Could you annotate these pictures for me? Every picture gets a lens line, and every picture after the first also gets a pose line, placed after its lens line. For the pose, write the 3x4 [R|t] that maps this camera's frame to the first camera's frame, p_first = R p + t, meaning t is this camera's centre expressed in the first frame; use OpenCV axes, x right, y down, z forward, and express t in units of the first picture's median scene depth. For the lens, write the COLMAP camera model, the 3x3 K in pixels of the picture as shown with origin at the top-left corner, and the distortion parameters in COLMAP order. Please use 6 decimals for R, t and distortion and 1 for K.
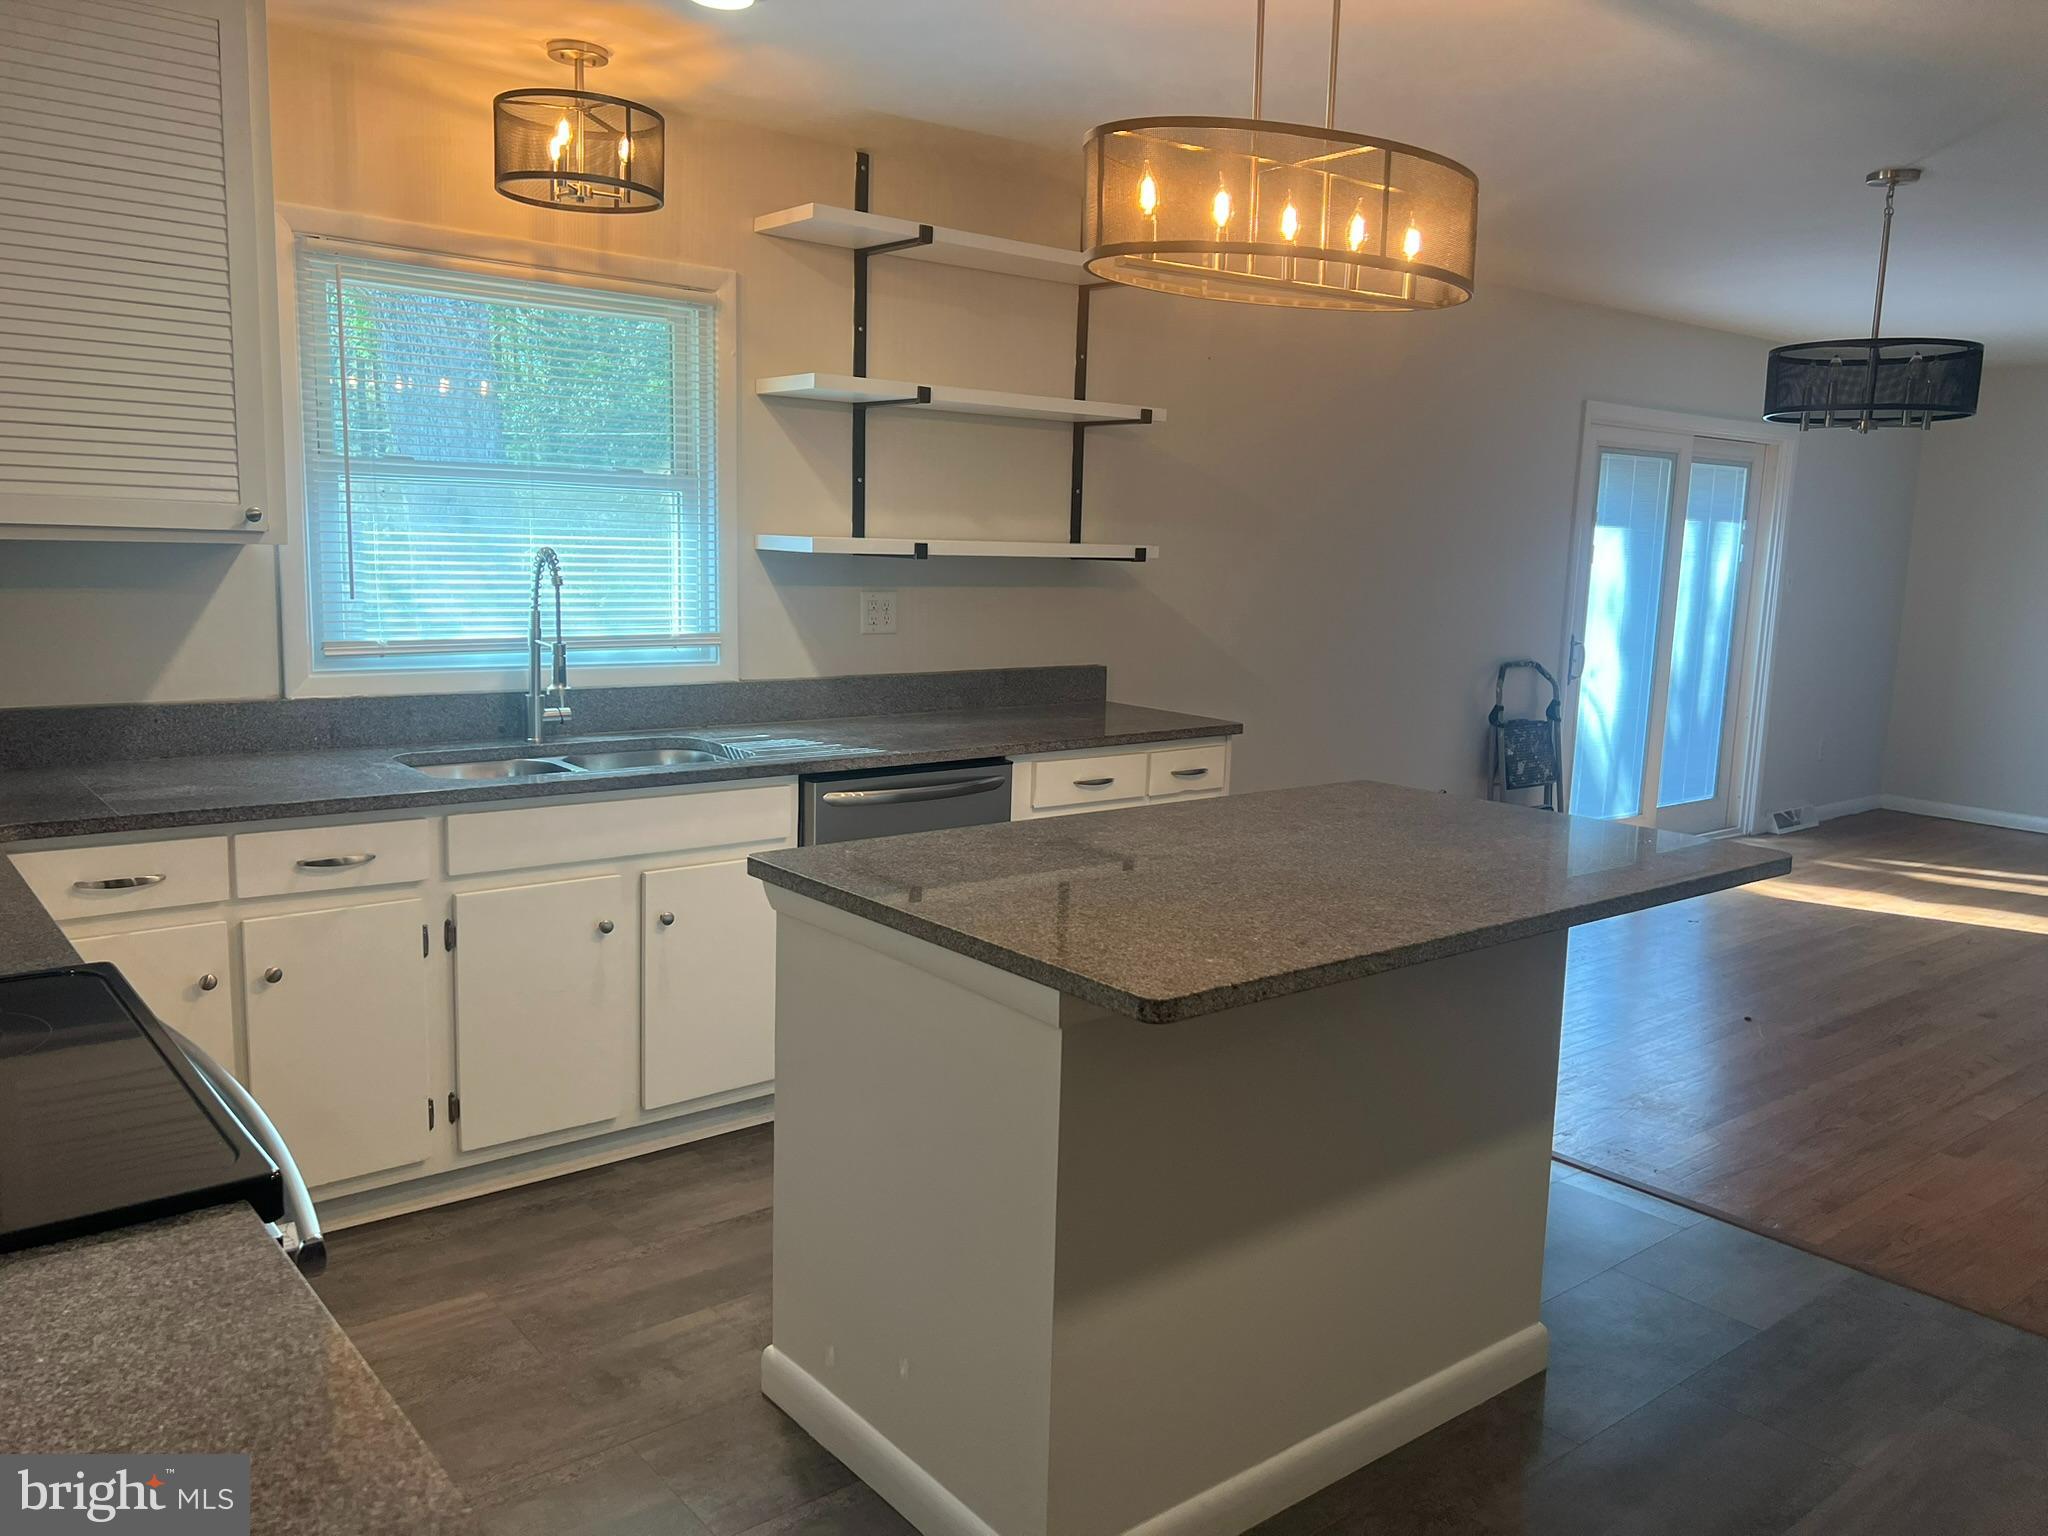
lens RADIAL K [[1531.7, 0, 1027.8], [0, 1531.7, 770.8], [0, 0, 1]] dist [0.064954, -0.077938]
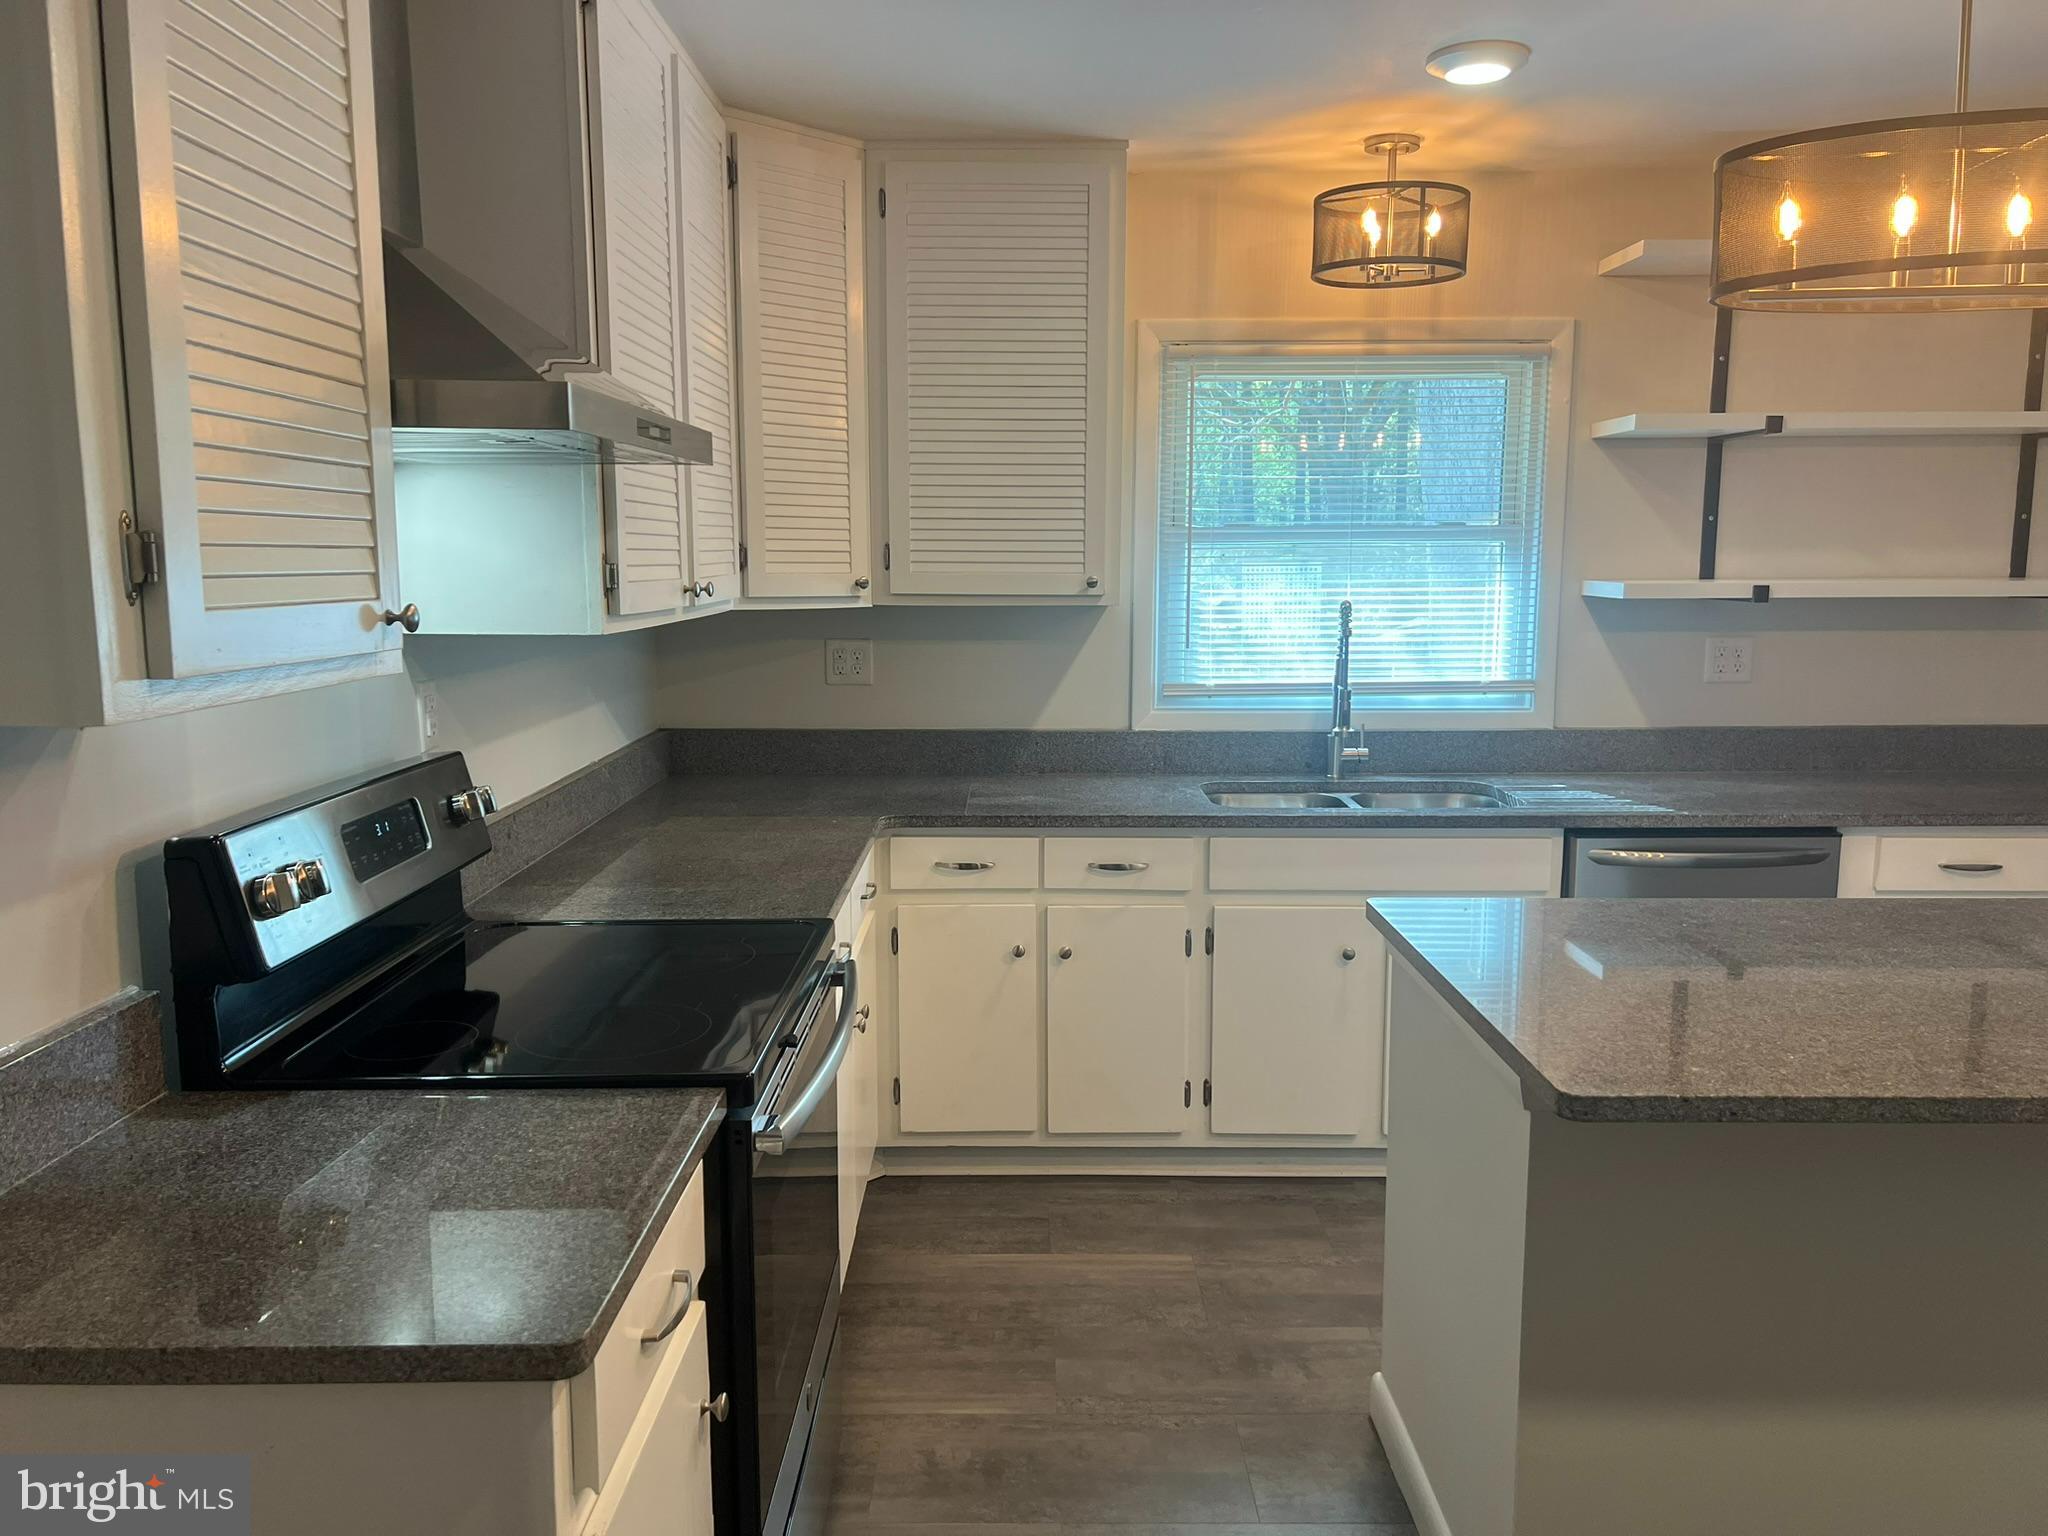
lens RADIAL K [[1531.7, 0, 1021.6], [0, 1531.7, 770.3], [0, 0, 1]] dist [0.064954, -0.077938]
pose [[0.775936, 0.060007, -0.627951, 0.211374], [-0.071800, 0.997397, 0.006591, -0.016899], [0.626712, 0.039973, 0.778225, 0.017624]]
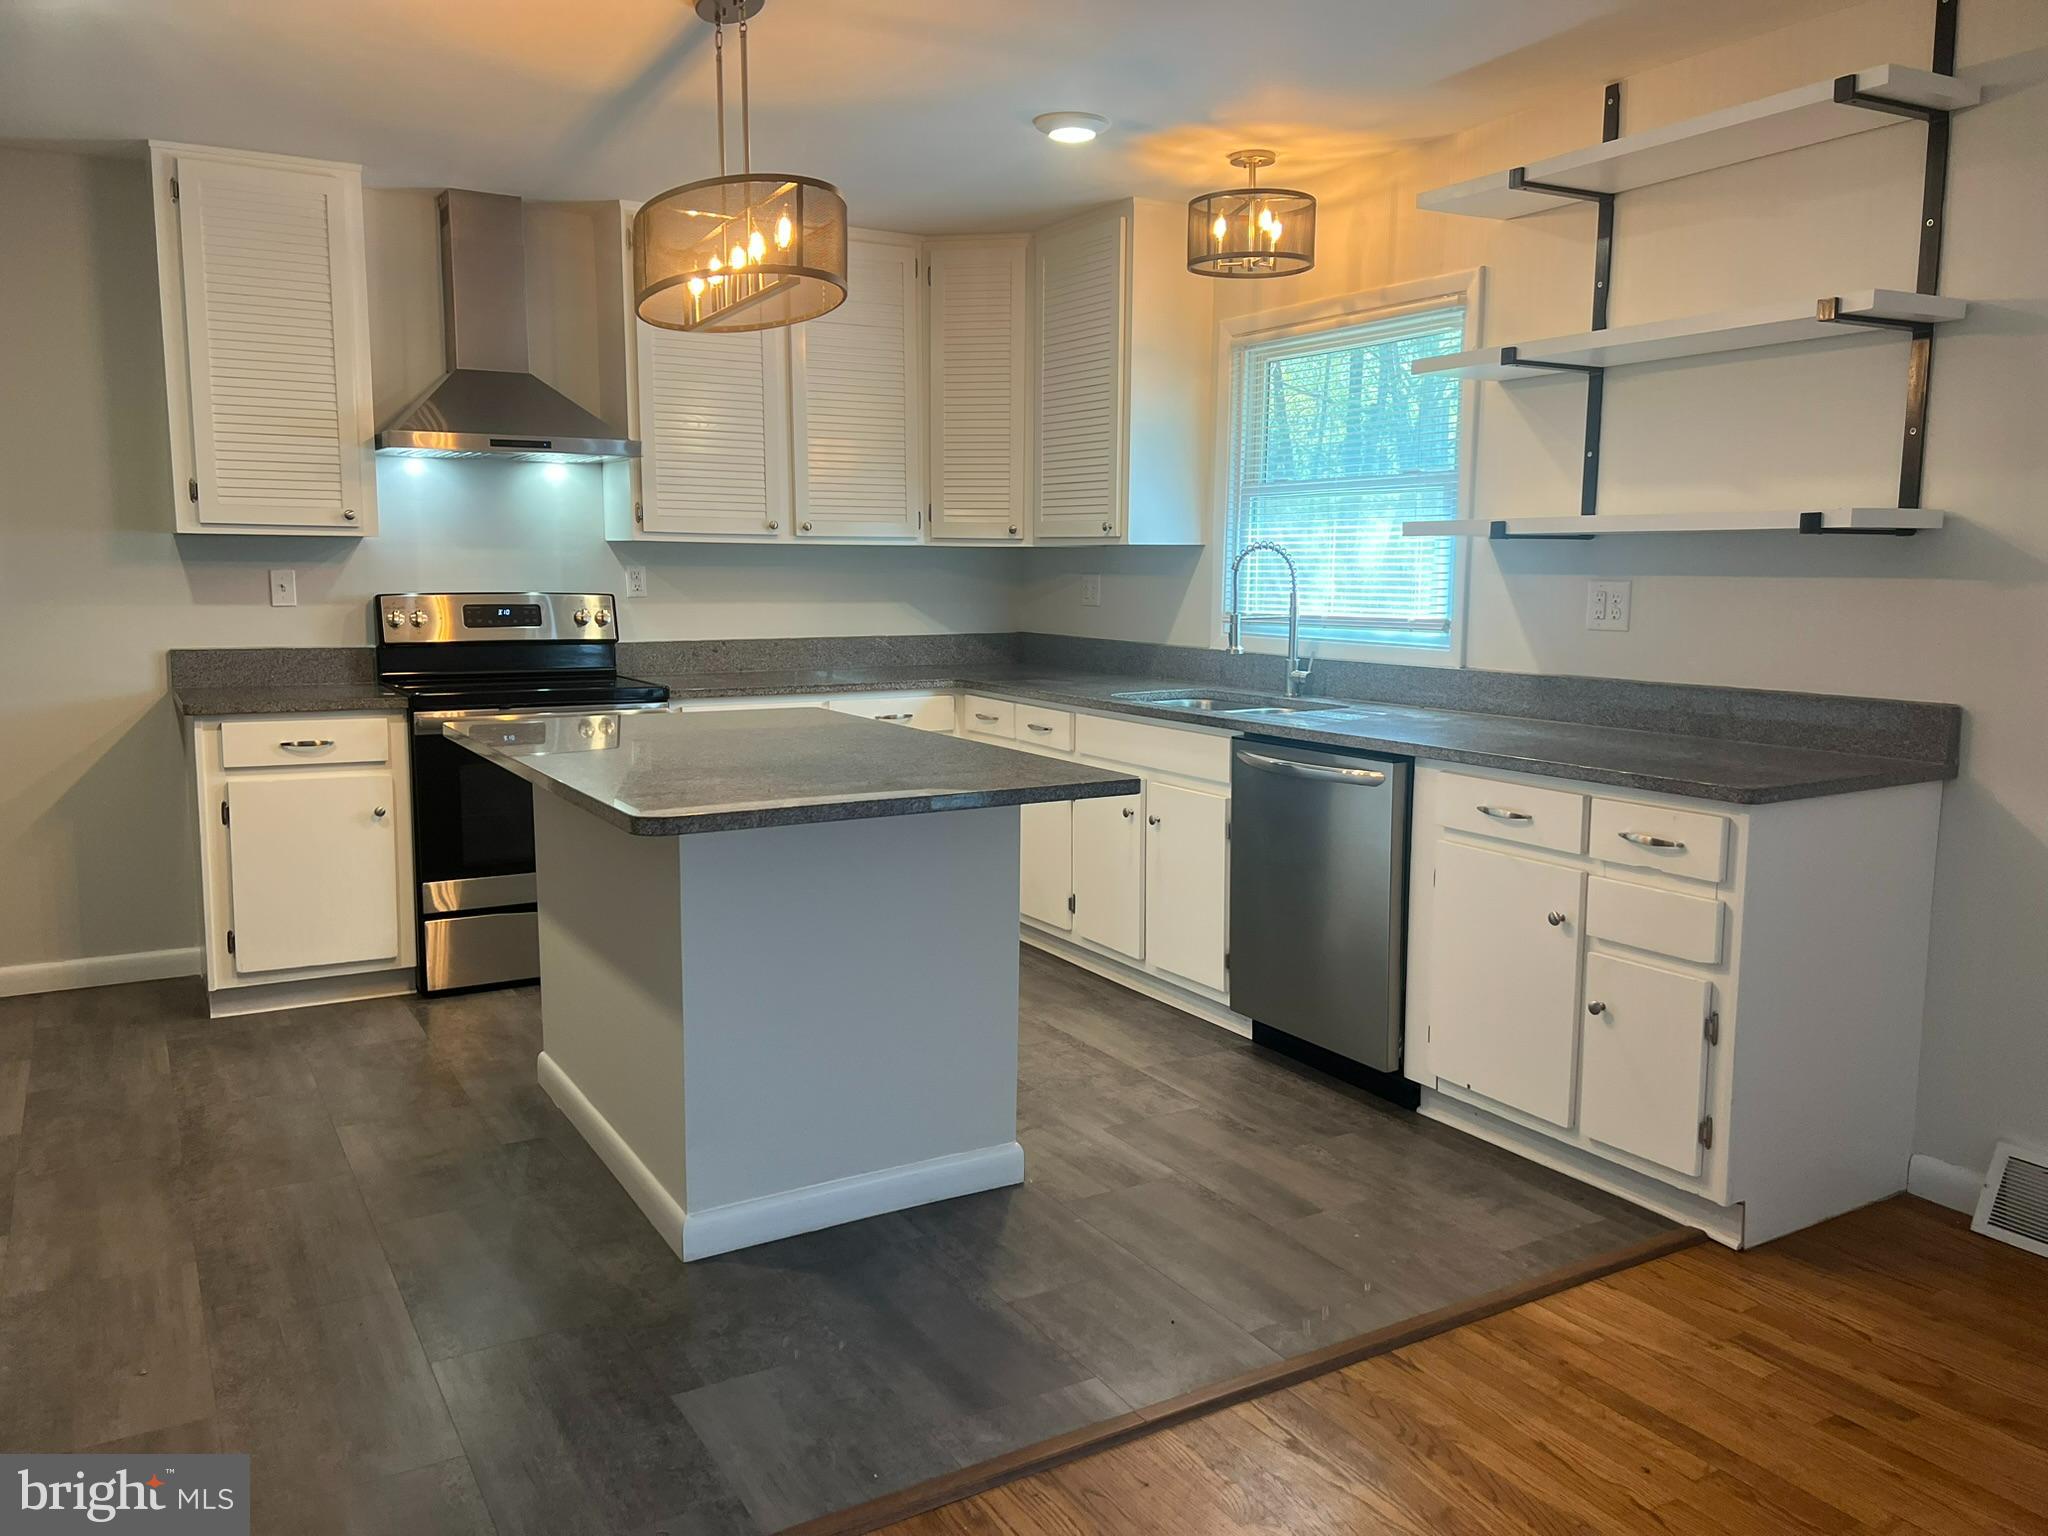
lens RADIAL K [[1531.7, 0, 1025.2], [0, 1531.7, 780.7], [0, 0, 1]] dist [0.064954, -0.077938]
pose [[-0.139390, 0.109421, -0.984173, 1.066243], [-0.160122, 0.978306, 0.131447, -0.090668], [0.977206, 0.175910, -0.118845, 1.051613]]
